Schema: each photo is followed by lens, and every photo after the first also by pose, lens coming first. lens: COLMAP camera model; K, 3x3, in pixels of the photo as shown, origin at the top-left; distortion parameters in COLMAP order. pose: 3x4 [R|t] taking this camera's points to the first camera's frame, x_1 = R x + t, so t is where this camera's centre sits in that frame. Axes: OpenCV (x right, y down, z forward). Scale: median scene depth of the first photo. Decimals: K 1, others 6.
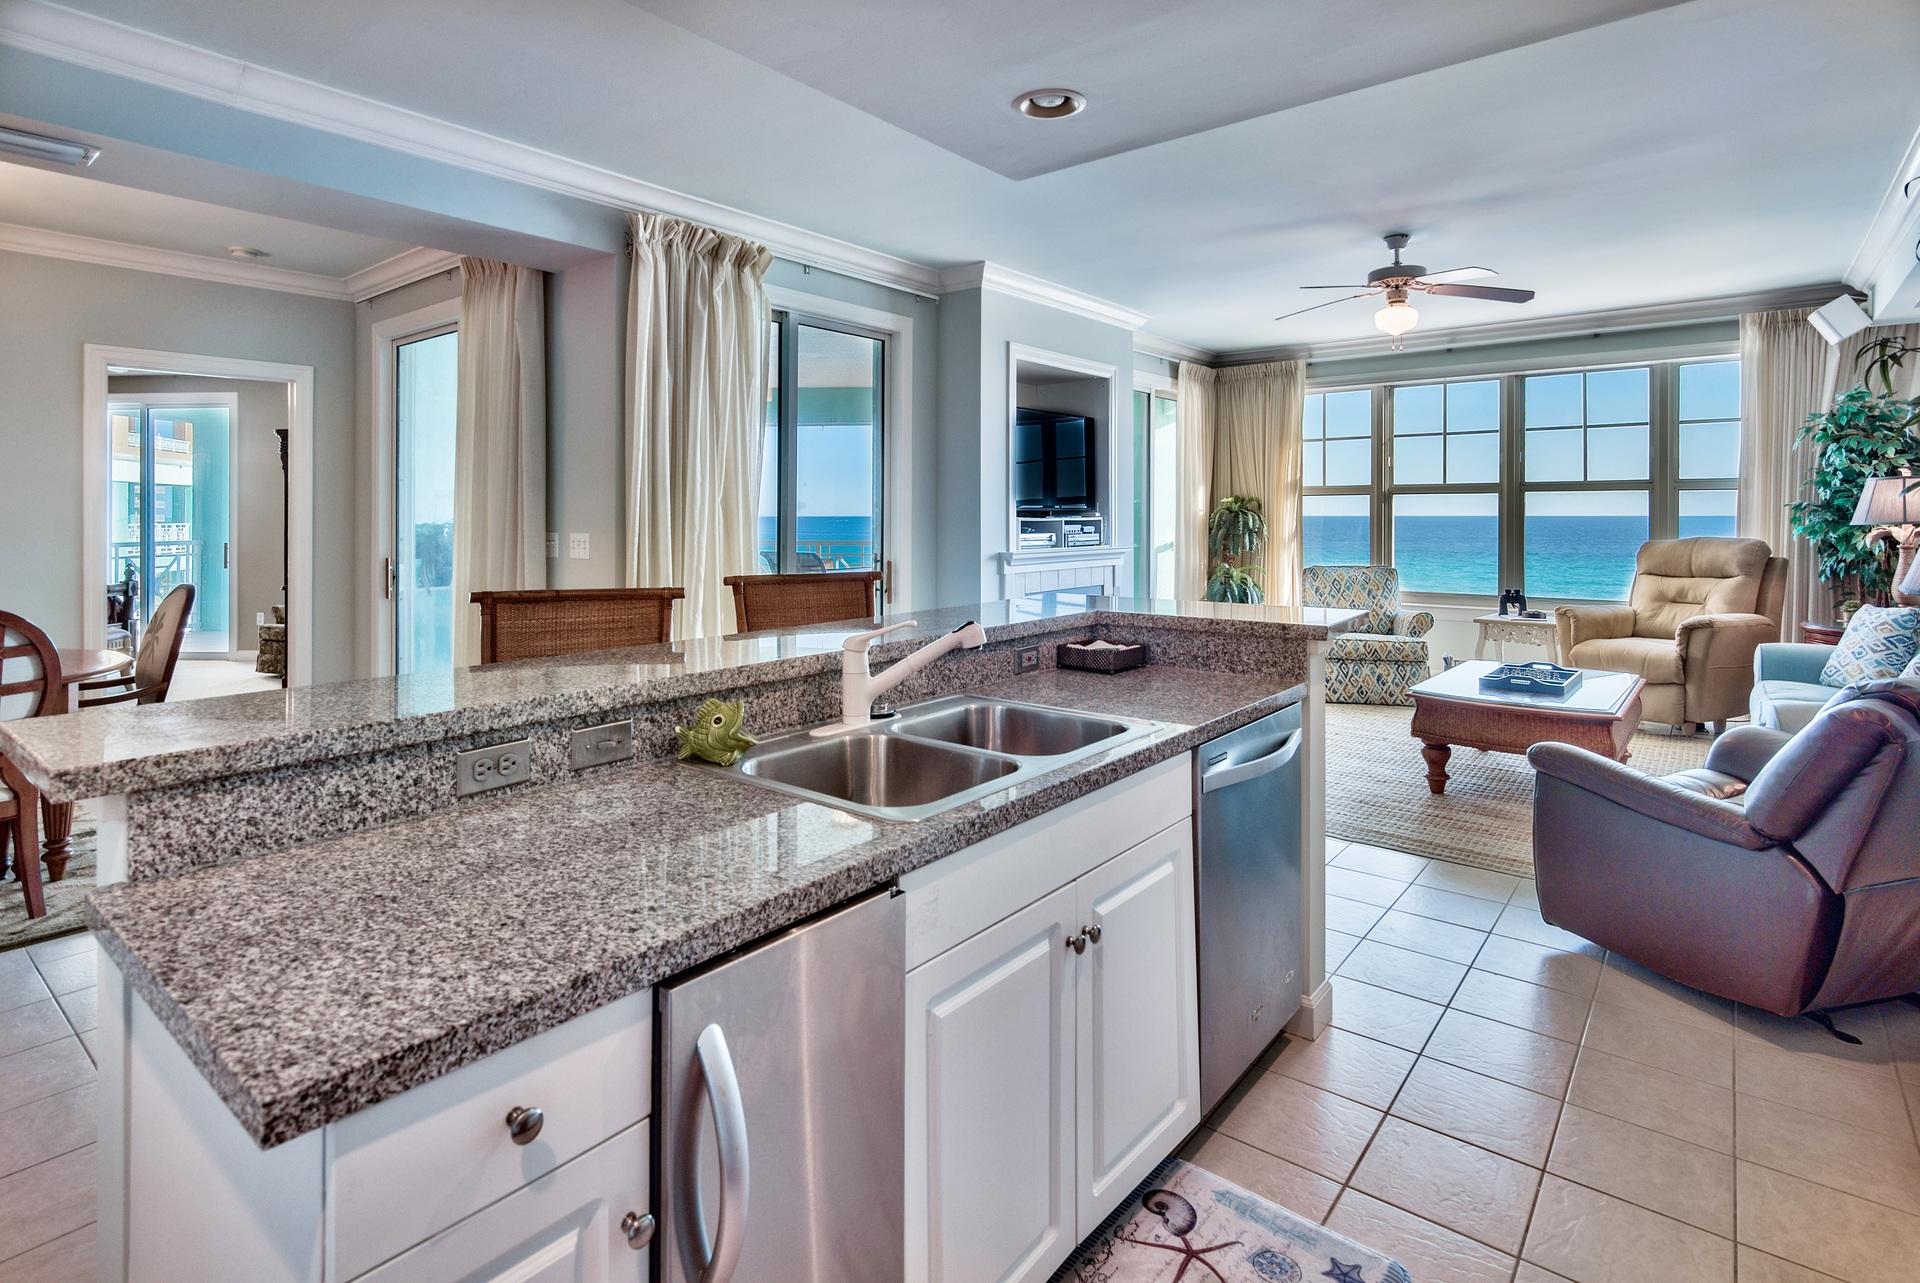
lens RADIAL K [[979.8, 0, 951.2], [0, 979.8, 512.8], [0, 0, 1]] dist [-0.002220, -0.000070]
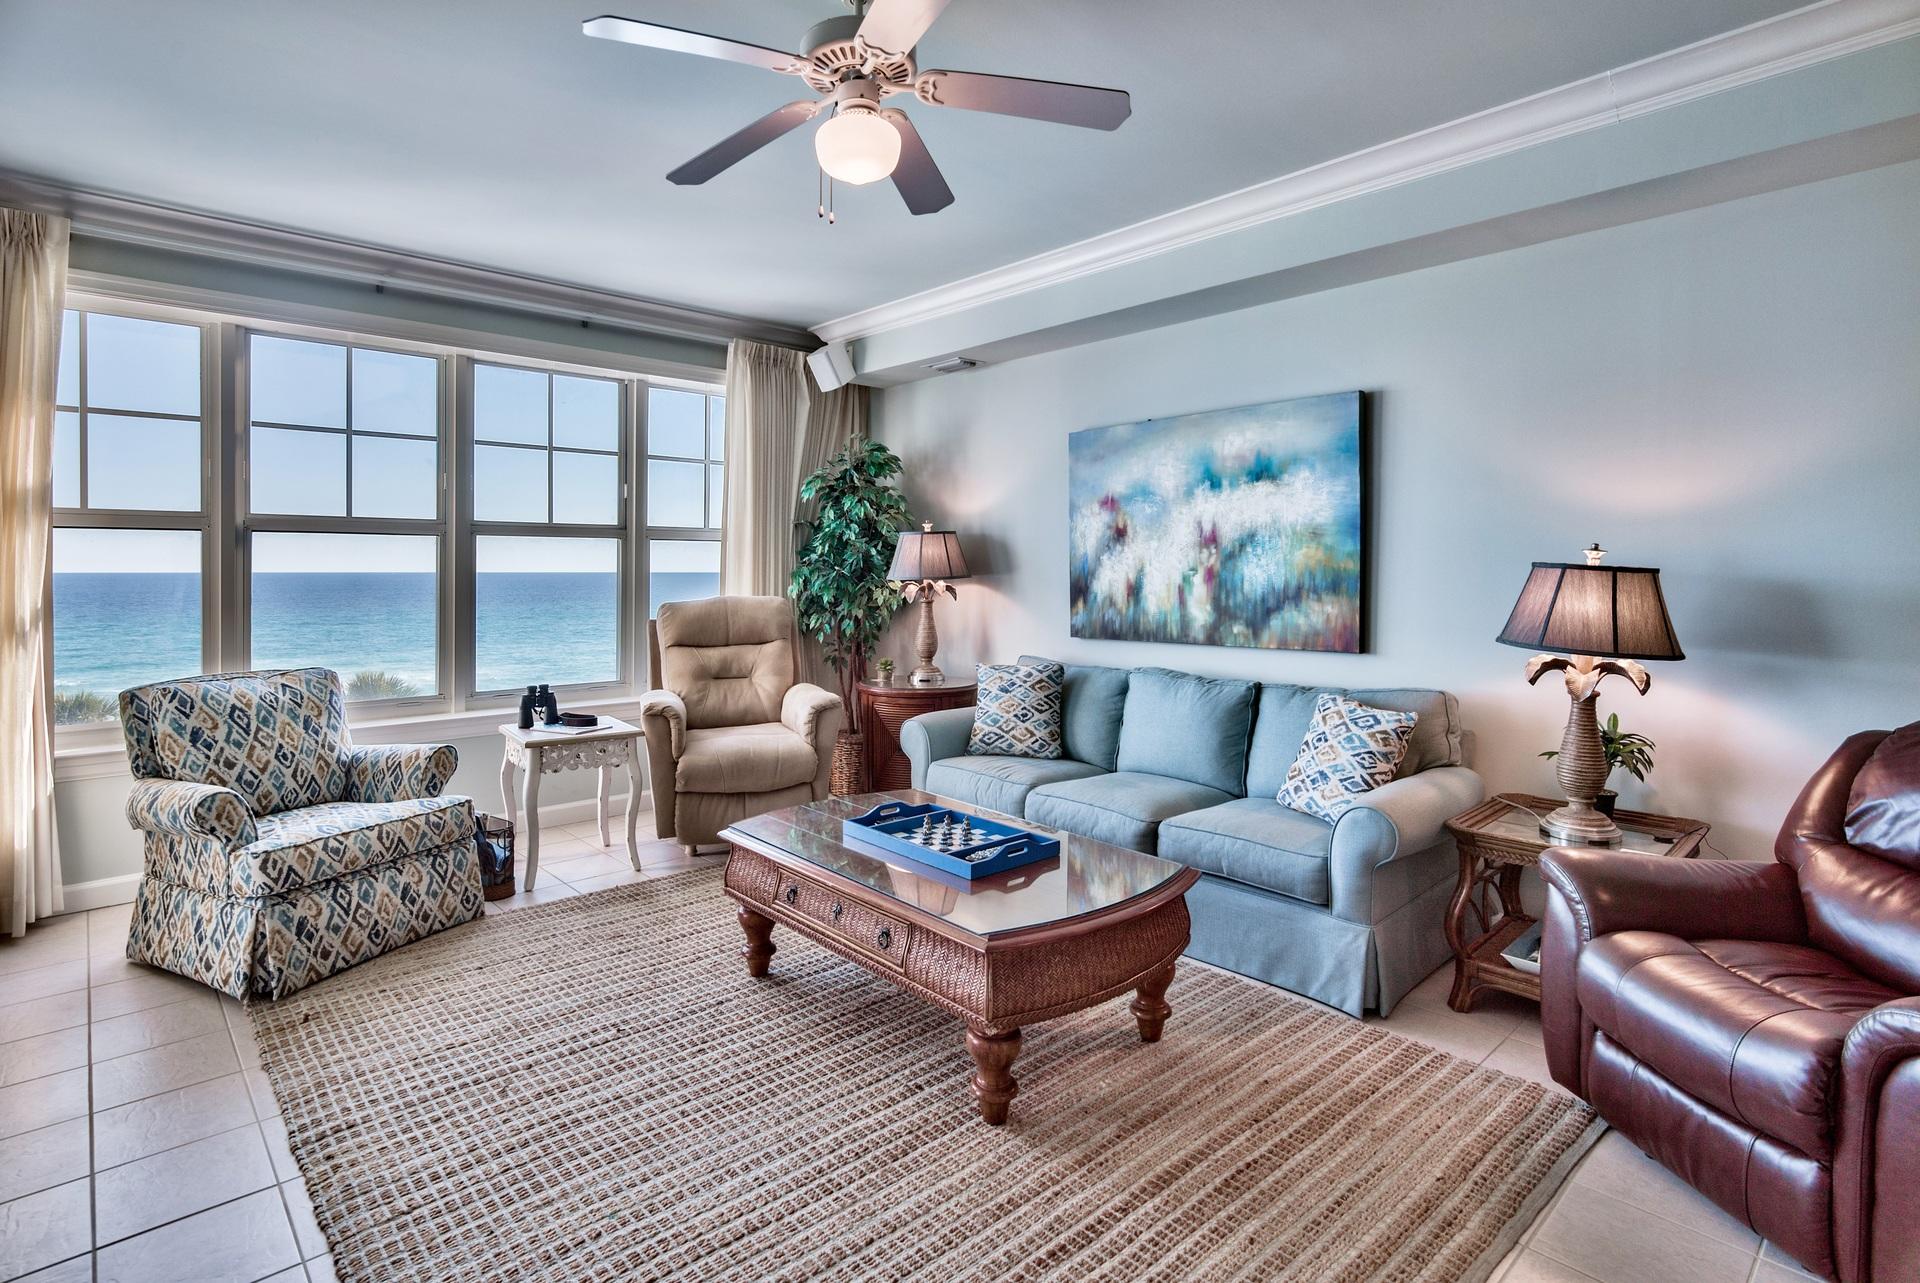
lens RADIAL K [[936.5, 0, 884.8], [0, 936.5, 583.7], [0, 0, 1]] dist [-0.001073, -0.000123]
pose [[0.182560, -0.012597, 0.983114, 0.011636], [-0.001060, 0.999915, 0.013009, 0.003389], [-0.983194, -0.003417, 0.182531, 0.716598]]
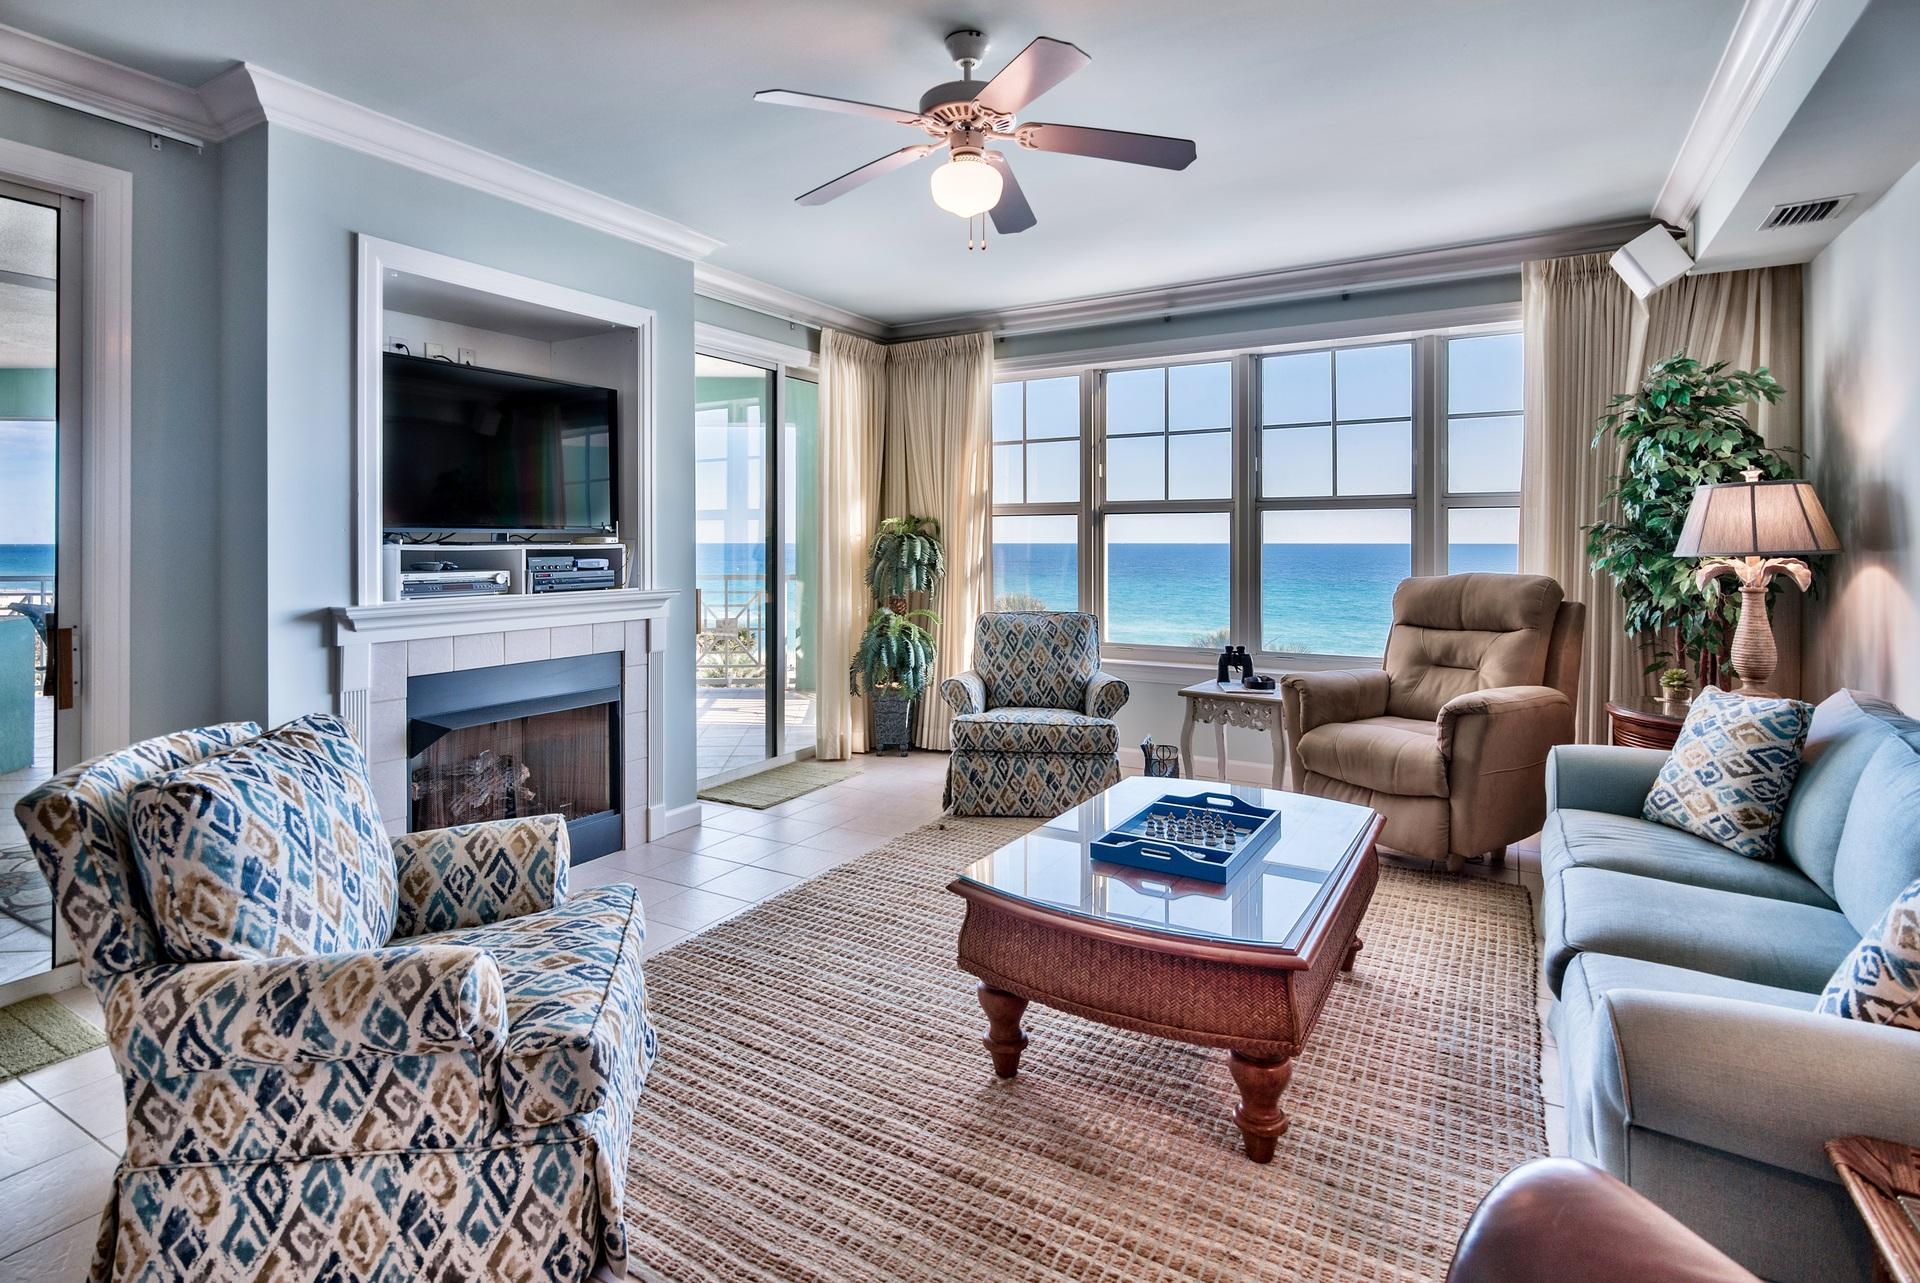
lens RADIAL K [[962.9, 0, 962.1], [0, 962.9, 533.7], [0, 0, 1]] dist [-0.000819, -0.000549]
pose [[0.988013, 0.002320, 0.154354, 0.290618], [-0.001263, 0.999975, -0.006951, 0.001701], [-0.154366, 0.006673, 0.987991, 0.365524]]
